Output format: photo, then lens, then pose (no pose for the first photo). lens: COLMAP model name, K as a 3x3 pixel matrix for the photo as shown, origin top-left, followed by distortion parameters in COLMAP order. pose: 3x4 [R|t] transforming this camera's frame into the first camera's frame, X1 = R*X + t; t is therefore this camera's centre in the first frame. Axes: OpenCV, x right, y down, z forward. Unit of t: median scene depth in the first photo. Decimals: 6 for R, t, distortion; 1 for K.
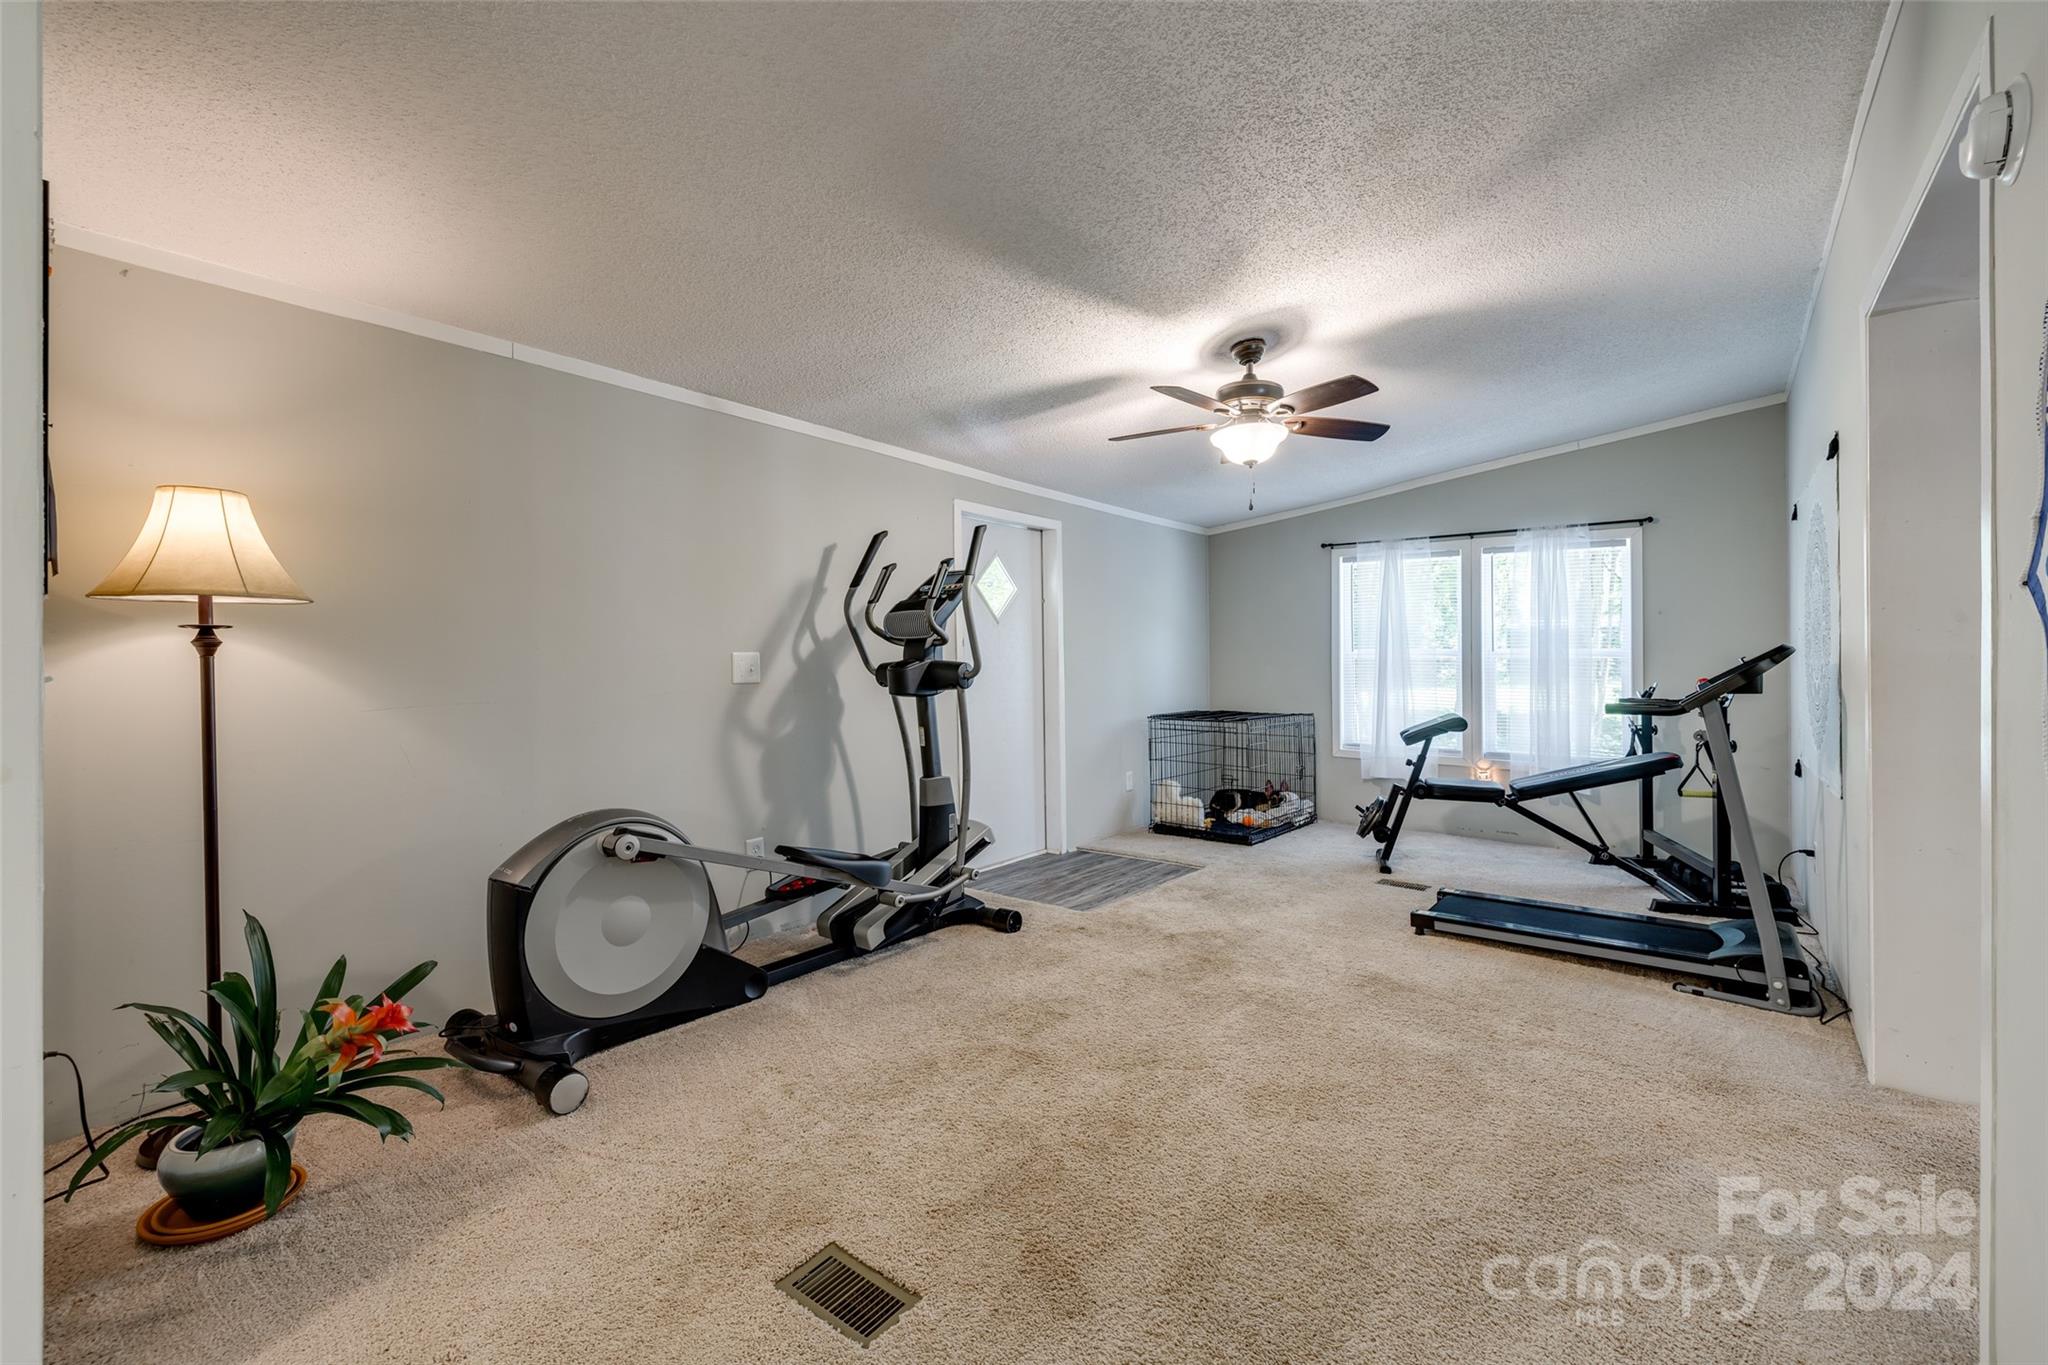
lens RADIAL K [[862.3, 0, 1037.1], [0, 862.3, 646.0], [0, 0, 1]] dist [-0.003138, 0.001395]
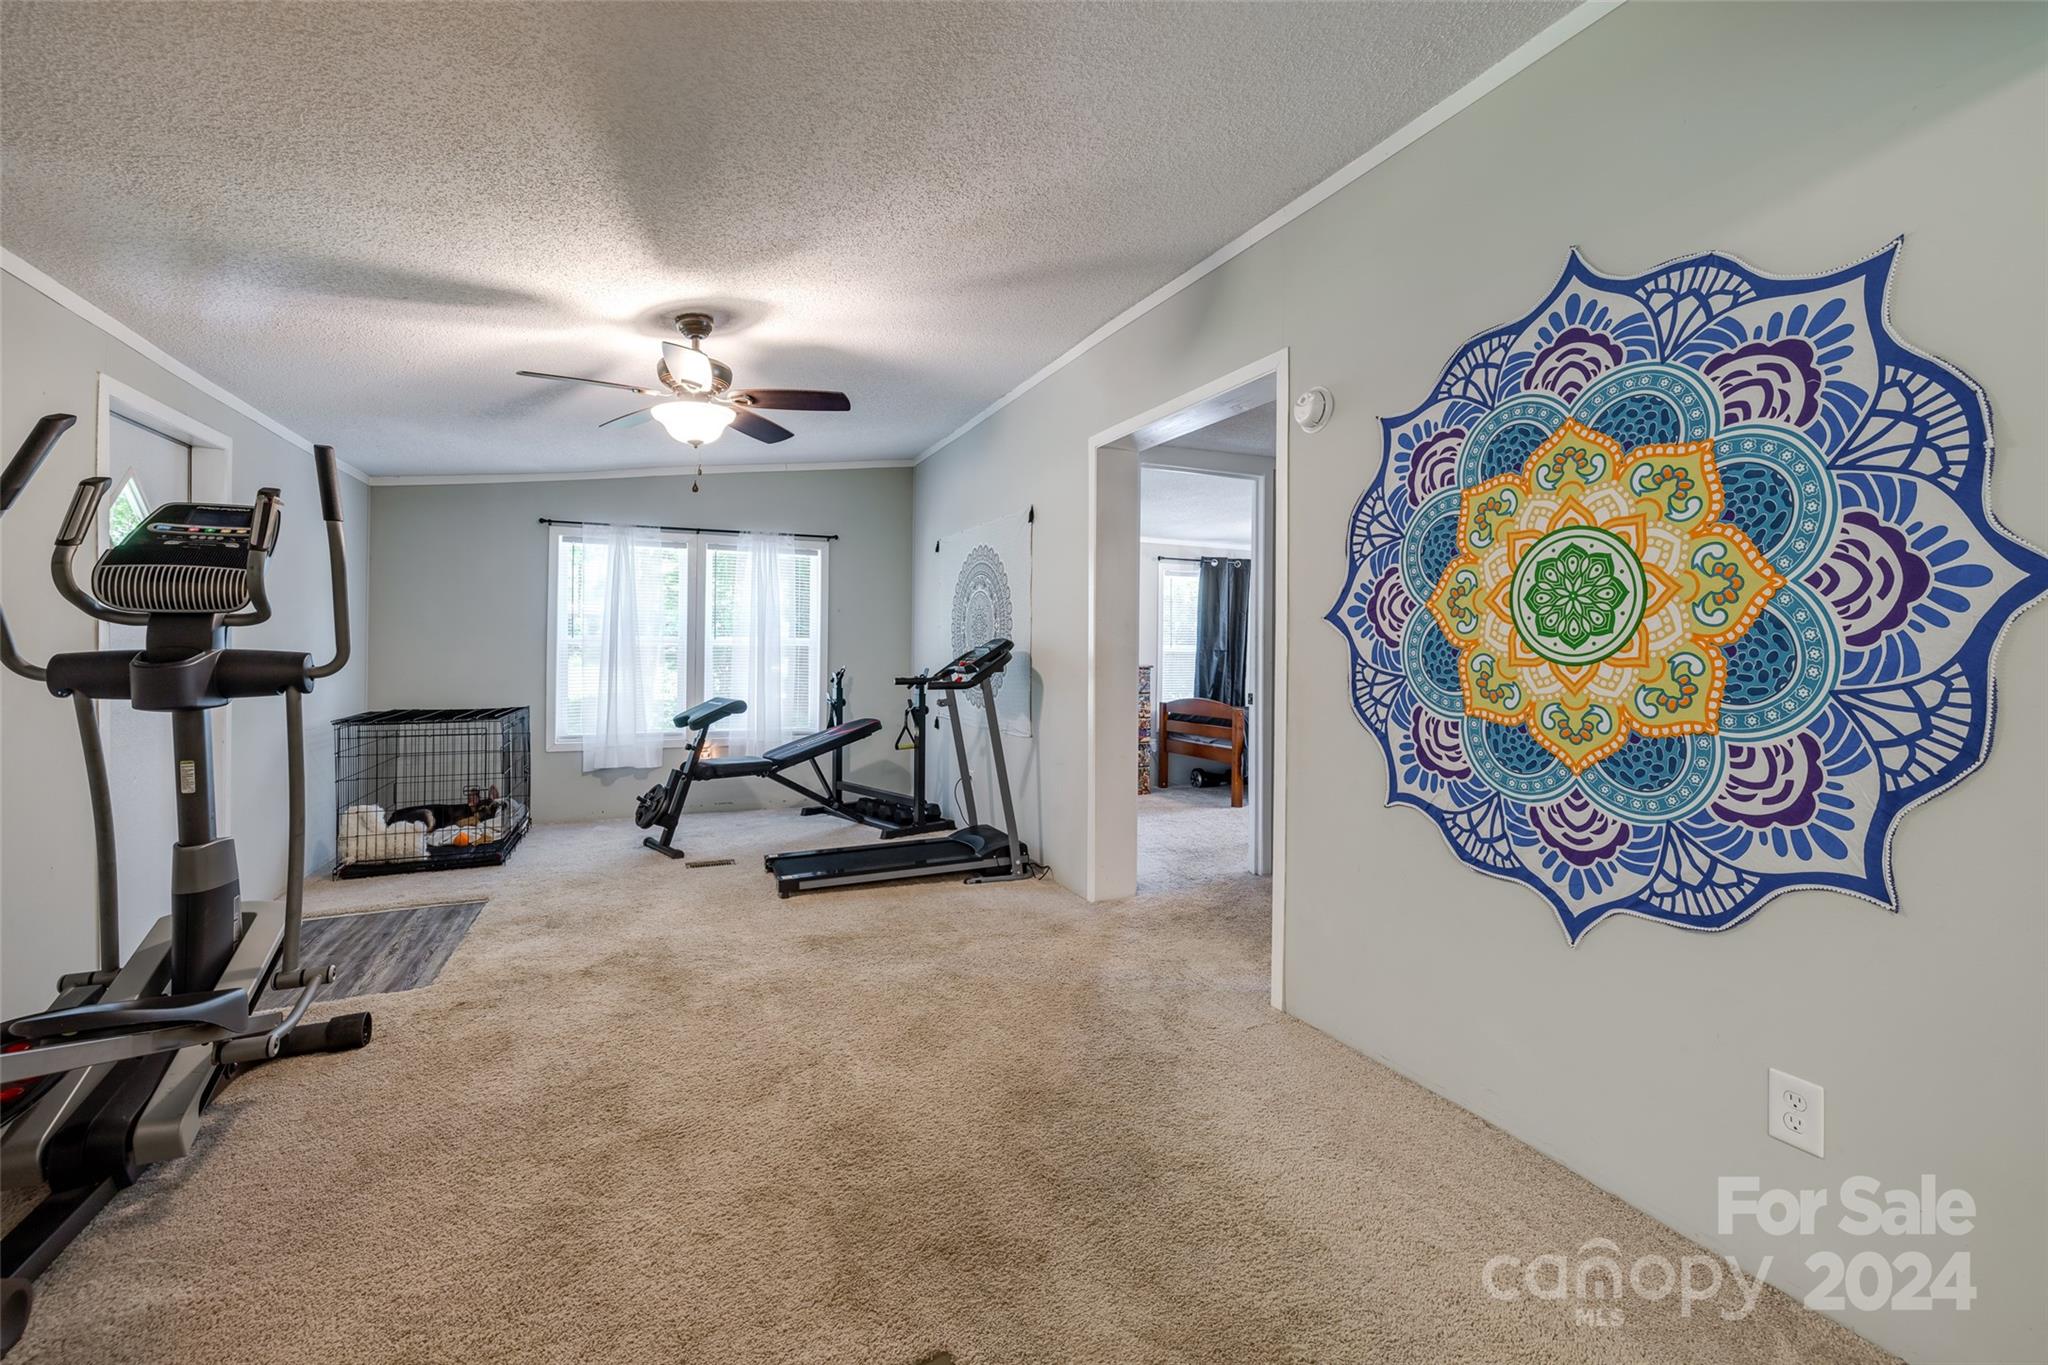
lens RADIAL K [[862.3, 0, 1020.8], [0, 862.3, 632.0], [0, 0, 1]] dist [-0.003138, 0.001395]
pose [[0.473526, 0.016991, 0.880616, -0.374412], [-0.019968, 0.999764, -0.008553, -0.002190], [-0.880554, -0.013534, 0.473753, 0.206482]]
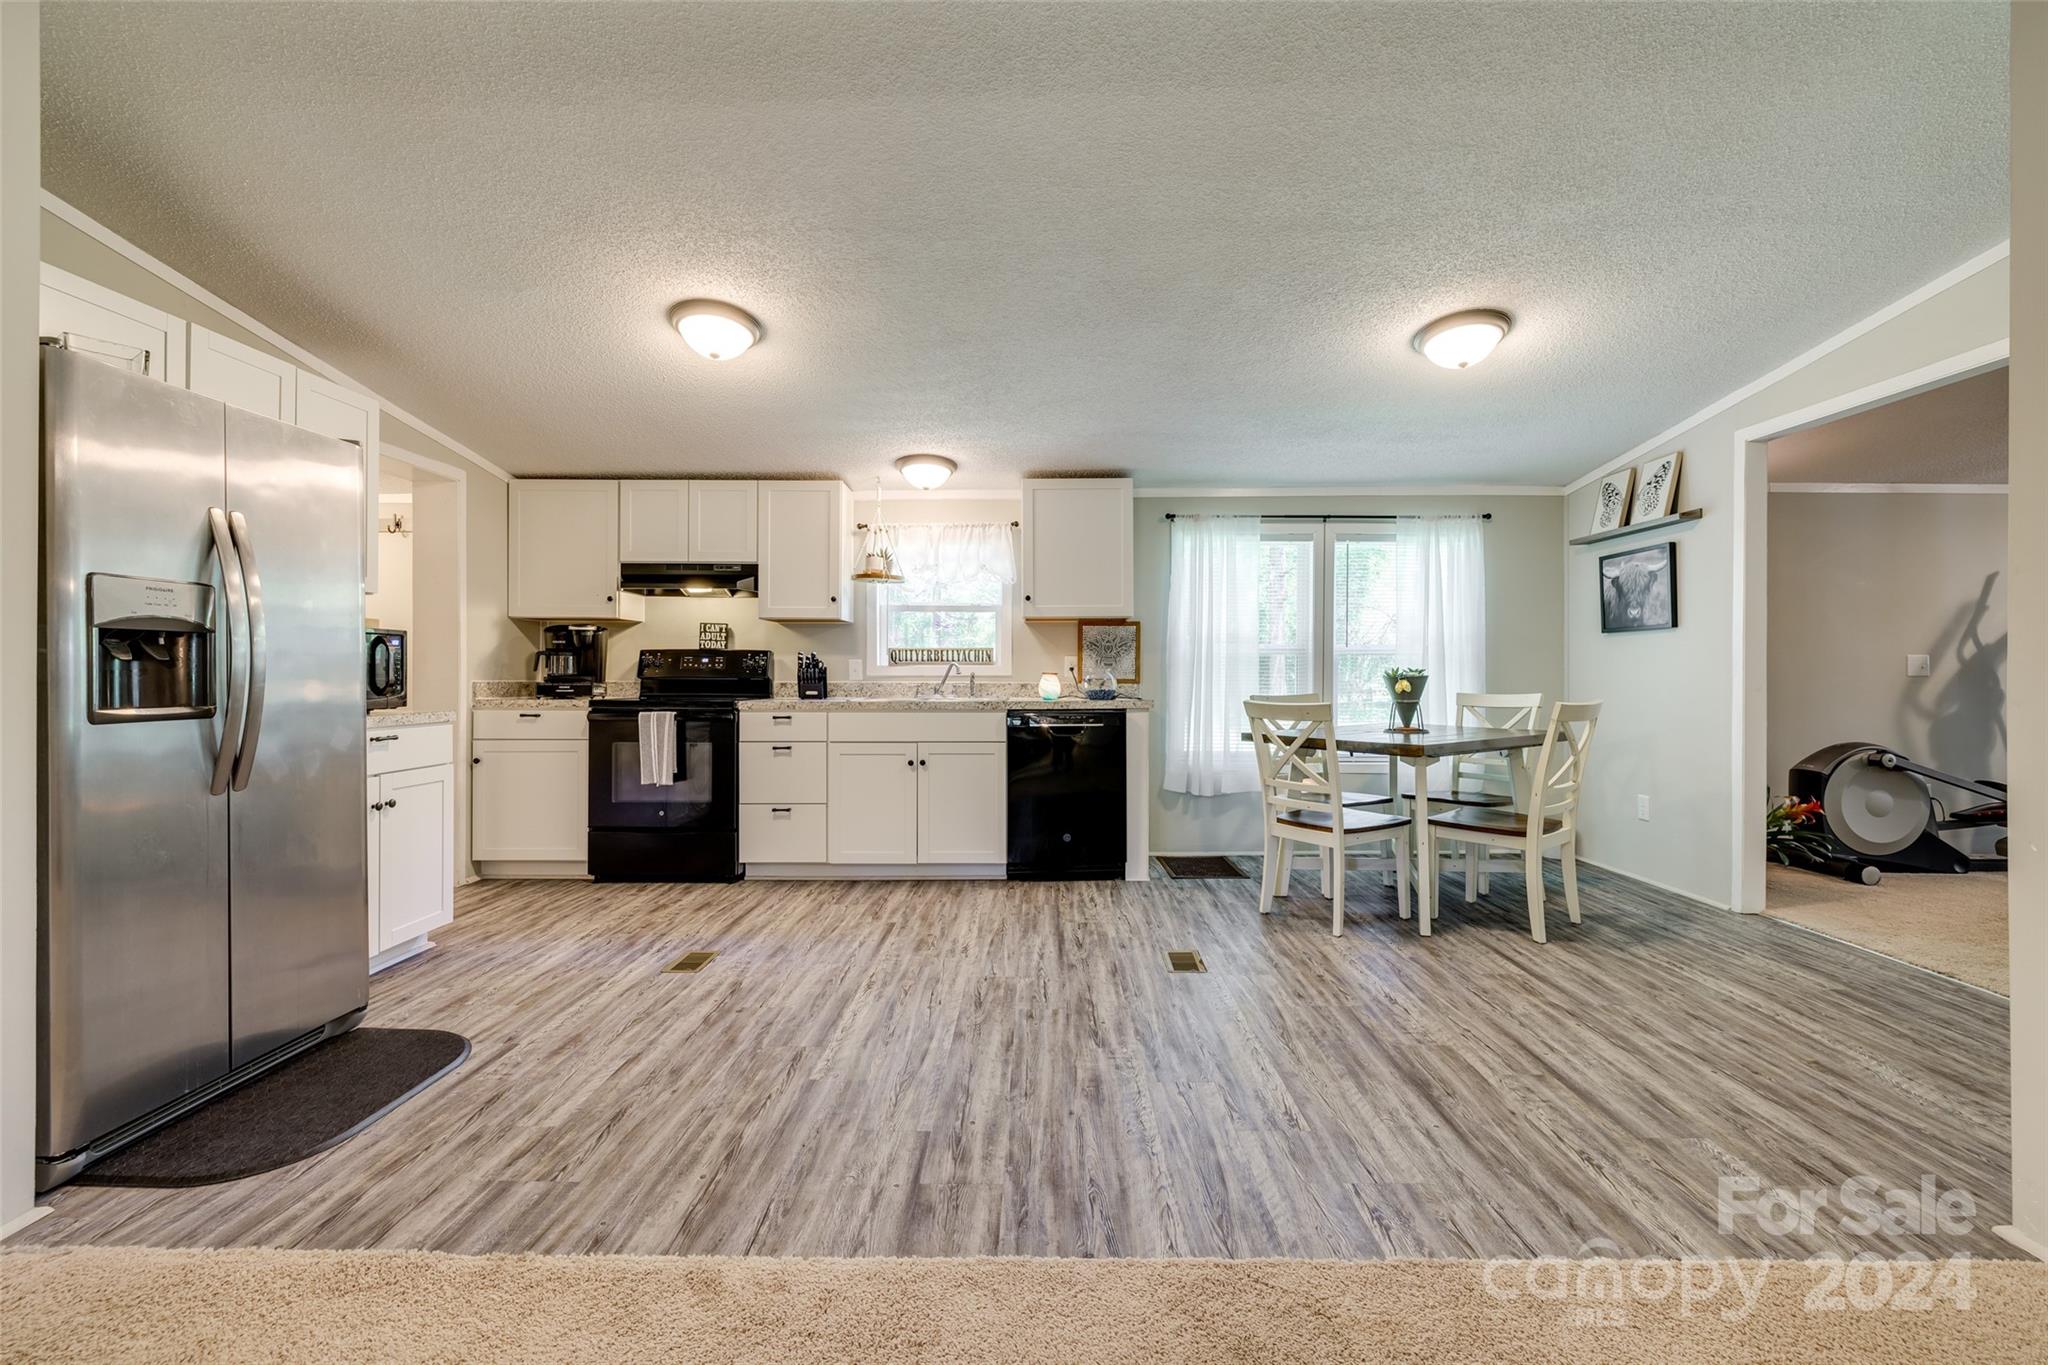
lens RADIAL K [[862.3, 0, 1024.6], [0, 862.3, 673.7], [0, 0, 1]] dist [-0.003138, 0.001395]
pose [[0.604904, 0.001712, -0.796296, -0.089064], [0.010088, 0.999901, 0.009813, 0.009597], [0.796234, -0.013969, 0.604827, -1.011031]]
